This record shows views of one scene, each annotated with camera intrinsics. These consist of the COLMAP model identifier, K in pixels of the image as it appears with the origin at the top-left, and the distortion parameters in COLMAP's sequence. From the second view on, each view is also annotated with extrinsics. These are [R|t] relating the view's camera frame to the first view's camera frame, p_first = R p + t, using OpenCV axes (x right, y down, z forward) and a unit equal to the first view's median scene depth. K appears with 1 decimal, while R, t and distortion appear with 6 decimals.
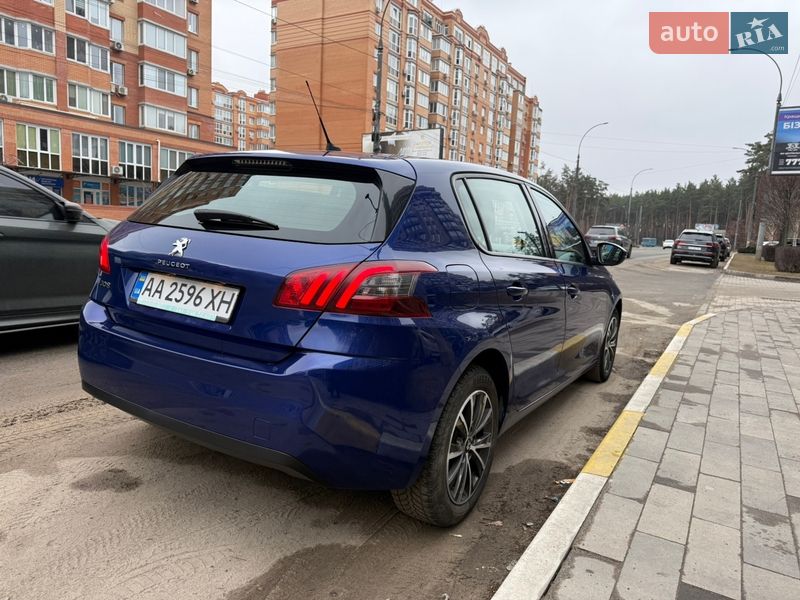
lens RADIAL K [[567.4, 0, 401.5], [0, 567.4, 301.0], [0, 0, 1]] dist [0.030278, -0.030433]
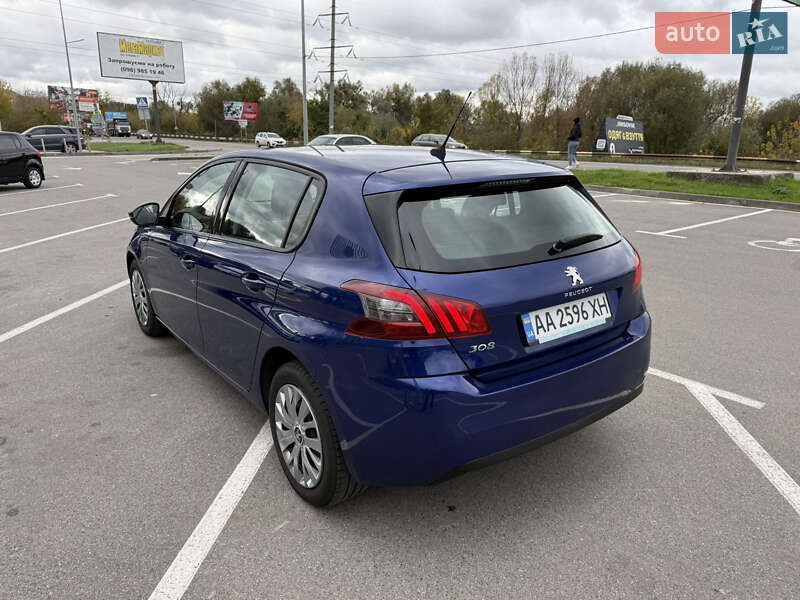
lens RADIAL K [[566.6, 0, 397.4], [0, 566.6, 299.9], [0, 0, 1]] dist [0.032904, -0.035050]
pose [[0.385360, -0.332696, 0.860704, -1.247313], [0.167557, 0.942466, 0.289280, -0.359059], [-0.907426, 0.032740, 0.418934, 0.710542]]
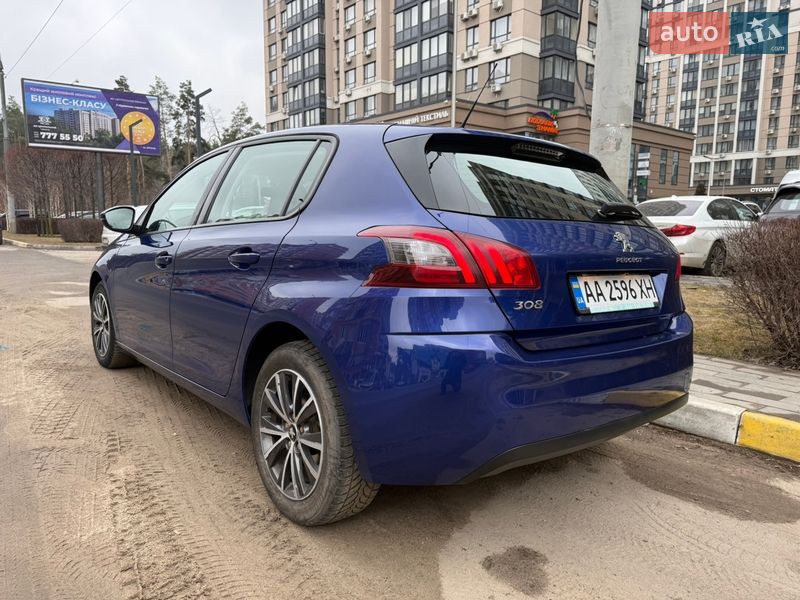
lens RADIAL K [[566.6, 0, 397.4], [0, 566.6, 299.9], [0, 0, 1]] dist [0.032904, -0.035050]
pose [[0.337577, -0.168367, 0.926118, -1.196526], [0.123602, 0.983283, 0.133705, -0.146555], [-0.933148, 0.069334, 0.352744, 0.856956]]
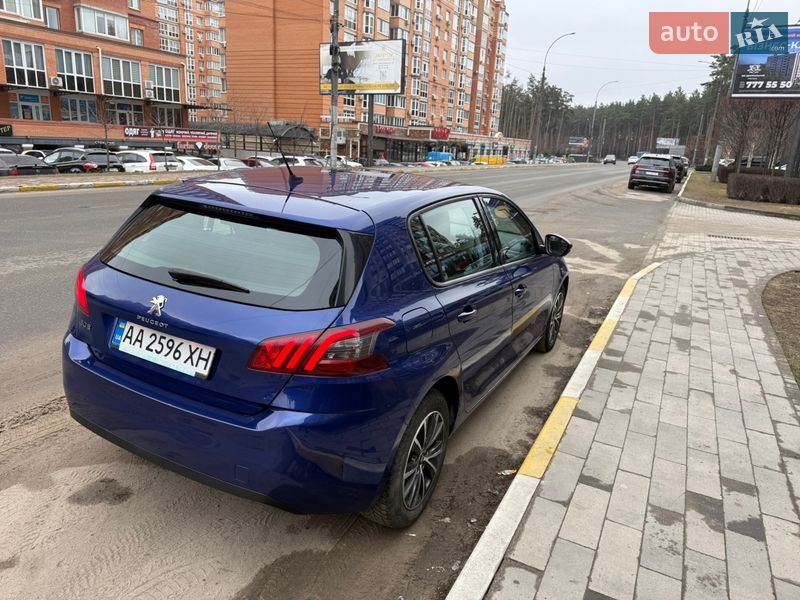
lens RADIAL K [[566.6, 0, 397.4], [0, 566.6, 299.9], [0, 0, 1]] dist [0.032904, -0.035050]
pose [[0.998269, -0.011062, 0.057760, 0.004862], [0.002458, 0.989139, 0.146961, -0.220468], [-0.058758, -0.146565, 0.987454, -0.081587]]
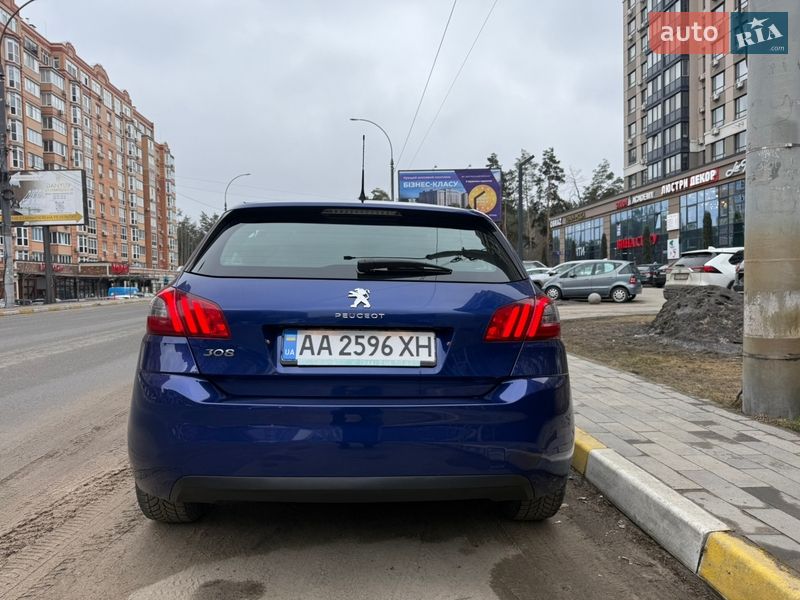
lens RADIAL K [[561.9, 0, 399.2], [0, 561.9, 297.4], [0, 0, 1]] dist [0.061046, -0.066803]
pose [[0.820339, -0.076513, 0.566736, -0.736195], [0.124685, 0.991098, -0.046675, -0.035429], [-0.558120, 0.108952, 0.822576, 0.141594]]
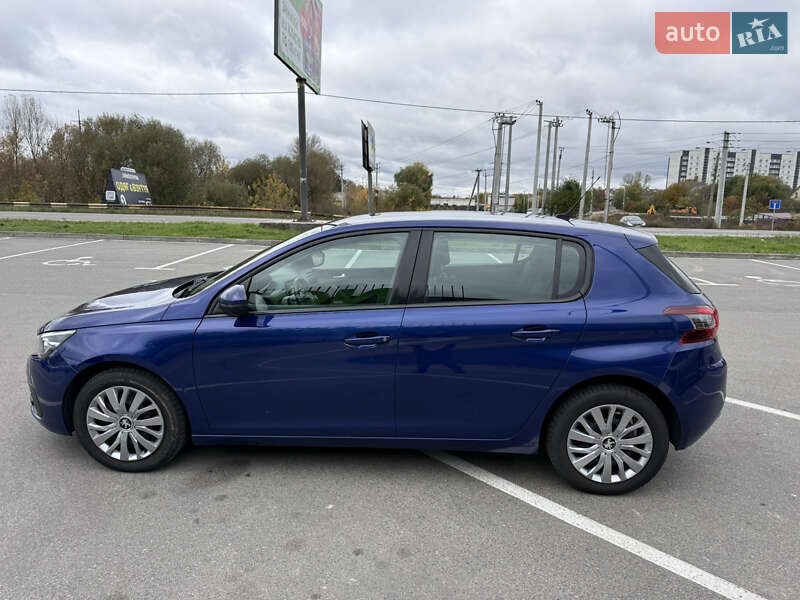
lens RADIAL K [[566.6, 0, 397.4], [0, 566.6, 299.9], [0, 0, 1]] dist [0.032904, -0.035050]
pose [[-0.449917, -0.254428, 0.856061, -1.320912], [0.079935, 0.943240, 0.322349, -0.623228], [-0.889486, 0.213460, -0.404042, 2.186567]]
